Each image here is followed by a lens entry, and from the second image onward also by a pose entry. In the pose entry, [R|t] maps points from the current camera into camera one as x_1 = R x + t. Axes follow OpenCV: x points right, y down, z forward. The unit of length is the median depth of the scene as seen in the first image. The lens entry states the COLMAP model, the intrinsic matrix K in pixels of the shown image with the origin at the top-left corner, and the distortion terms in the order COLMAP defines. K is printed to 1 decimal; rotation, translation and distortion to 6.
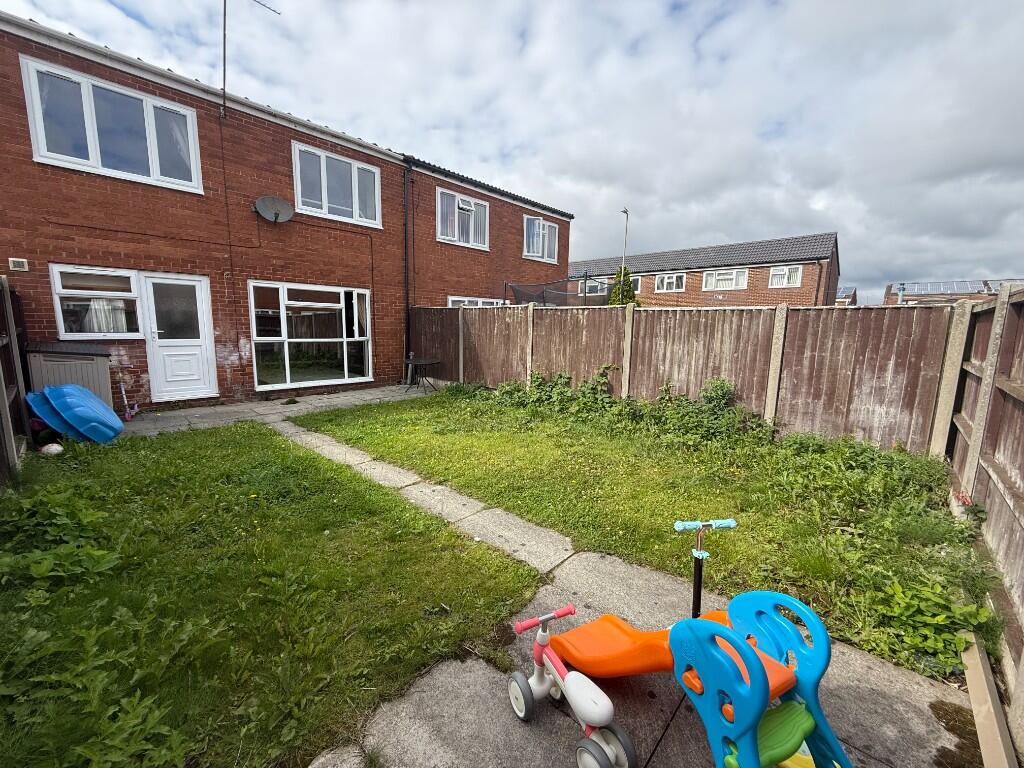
lens RADIAL K [[408.4, 0, 509.1], [0, 408.4, 384.2], [0, 0, 1]] dist [-0.000688, -0.000104]
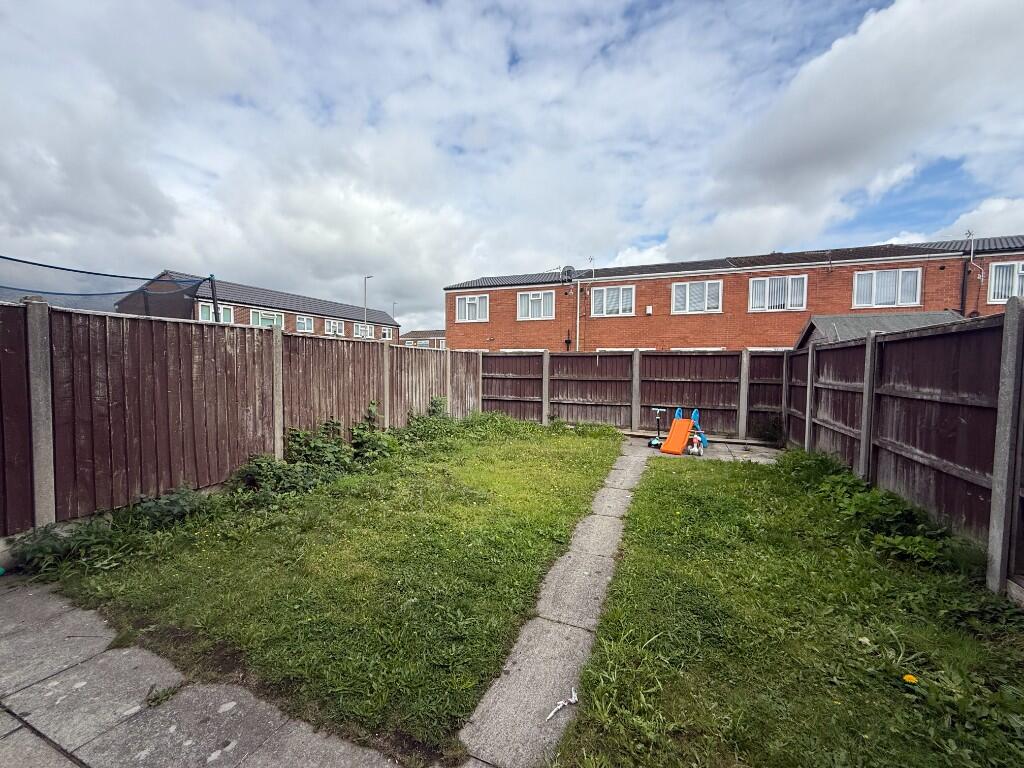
lens RADIAL K [[408.4, 0, 509.1], [0, 408.4, 384.2], [0, 0, 1]] dist [-0.000688, -0.000104]
pose [[-0.344501, -0.068075, 0.936314, -0.889800], [0.114005, 0.986952, 0.113703, -0.181106], [-0.931838, 0.145916, -0.332245, 1.159920]]
